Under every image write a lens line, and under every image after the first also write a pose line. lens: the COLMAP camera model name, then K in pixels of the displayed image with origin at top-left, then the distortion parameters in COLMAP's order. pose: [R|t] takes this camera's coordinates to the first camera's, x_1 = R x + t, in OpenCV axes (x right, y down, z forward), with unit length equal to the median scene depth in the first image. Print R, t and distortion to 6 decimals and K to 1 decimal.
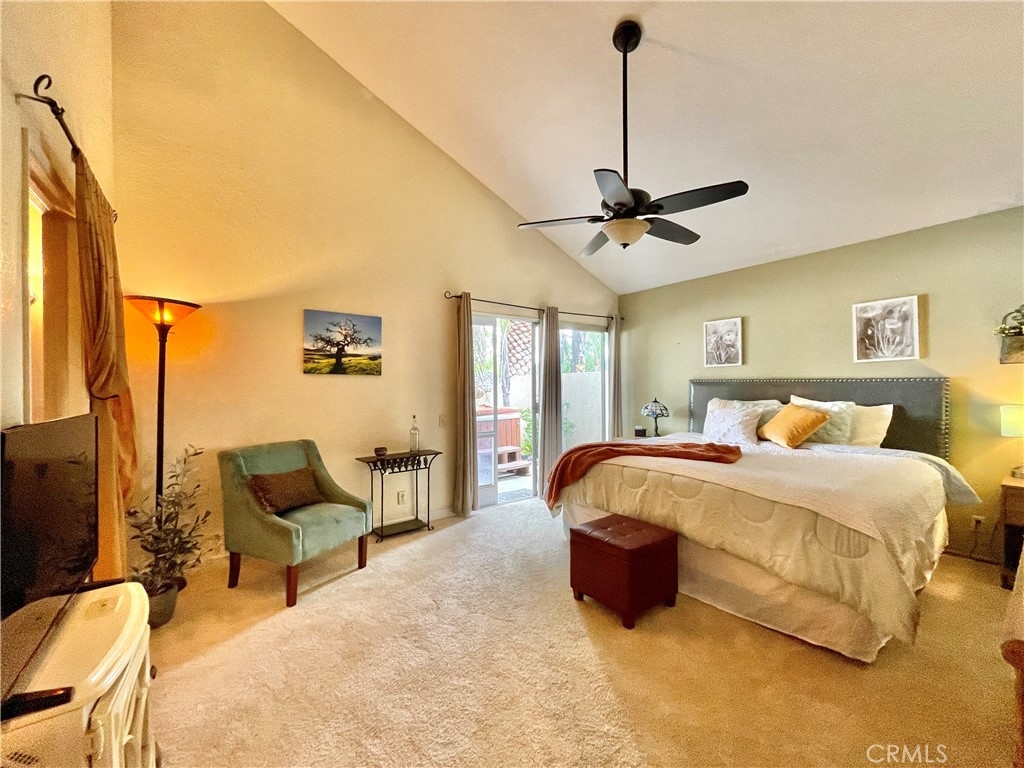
lens RADIAL K [[412.5, 0, 508.4], [0, 412.5, 384.6], [0, 0, 1]] dist [0.007215, 0.000361]
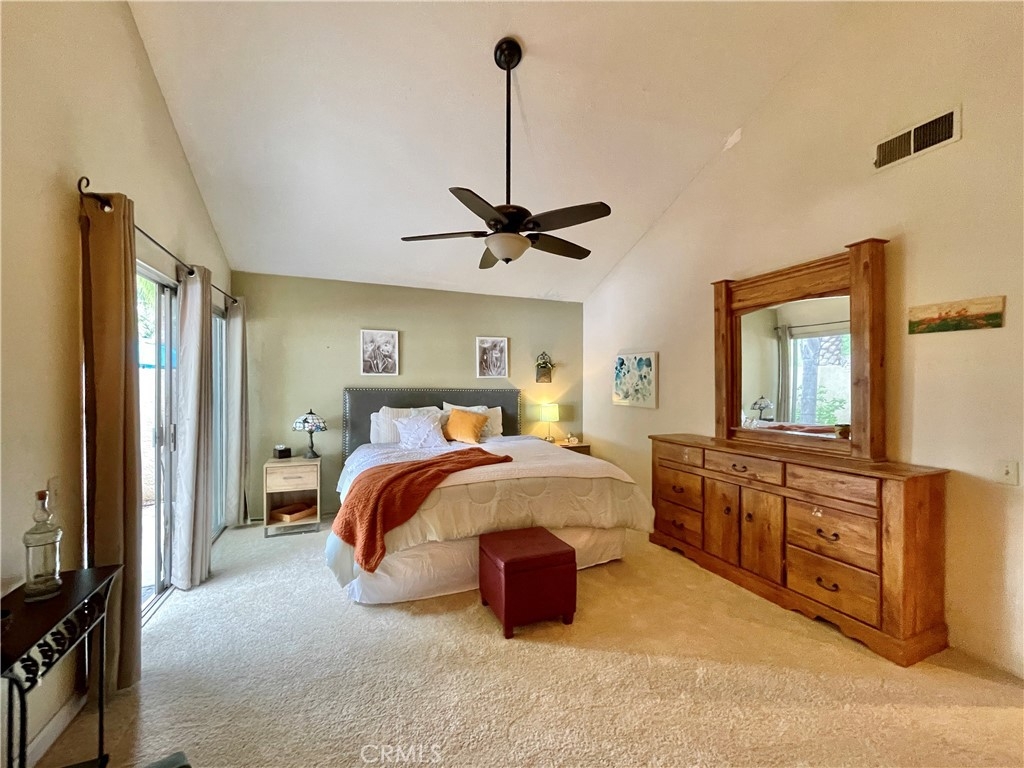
lens RADIAL K [[412.5, 0, 506.5], [0, 412.5, 389.1], [0, 0, 1]] dist [0.007215, 0.000361]
pose [[0.259691, 0.000532, 0.965692, -0.494936], [-0.008605, 0.999961, 0.001764, -0.018688], [-0.965653, -0.008768, 0.259685, 0.539136]]
